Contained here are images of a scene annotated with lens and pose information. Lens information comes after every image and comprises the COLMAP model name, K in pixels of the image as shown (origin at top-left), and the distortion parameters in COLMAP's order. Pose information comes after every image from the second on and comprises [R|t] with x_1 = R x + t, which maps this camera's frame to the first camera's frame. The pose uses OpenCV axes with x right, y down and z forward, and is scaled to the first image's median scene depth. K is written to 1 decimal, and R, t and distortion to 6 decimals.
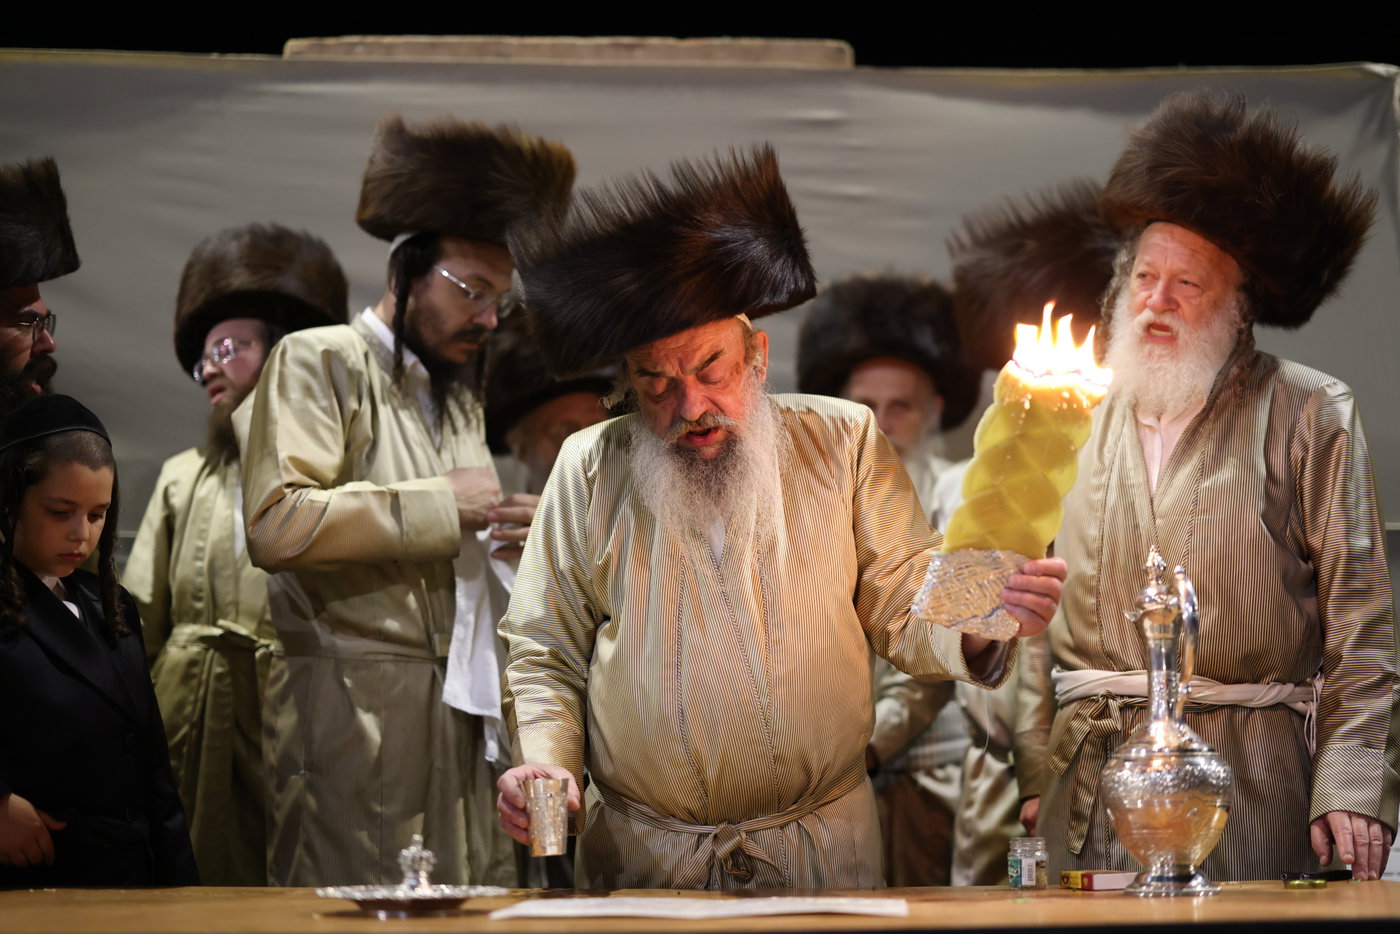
lens RADIAL K [[4032.4, 0, 700.0], [0, 4032.4, 467.0], [0, 0, 1]] dist [-1.601665, -0.436080]
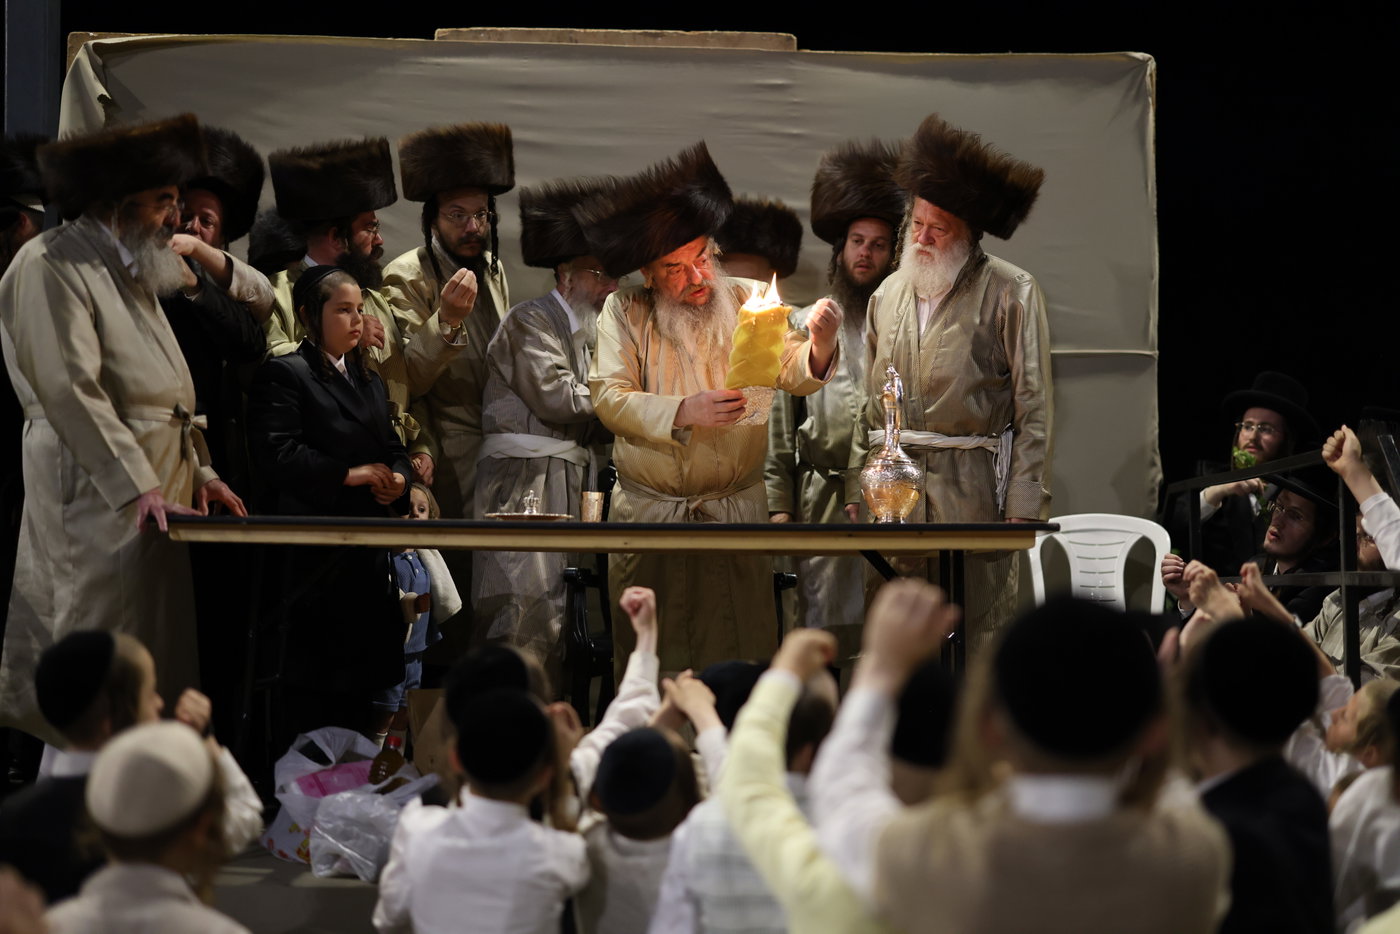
lens RADIAL K [[4032.4, 0, 700.0], [0, 4032.4, 467.0], [0, 0, 1]] dist [-1.601665, -0.436080]
pose [[0.999883, 0.013367, -0.007398, 0.022966], [-0.012937, 0.998385, 0.055320, -0.035594], [0.008126, -0.055217, 0.998441, -0.936302]]
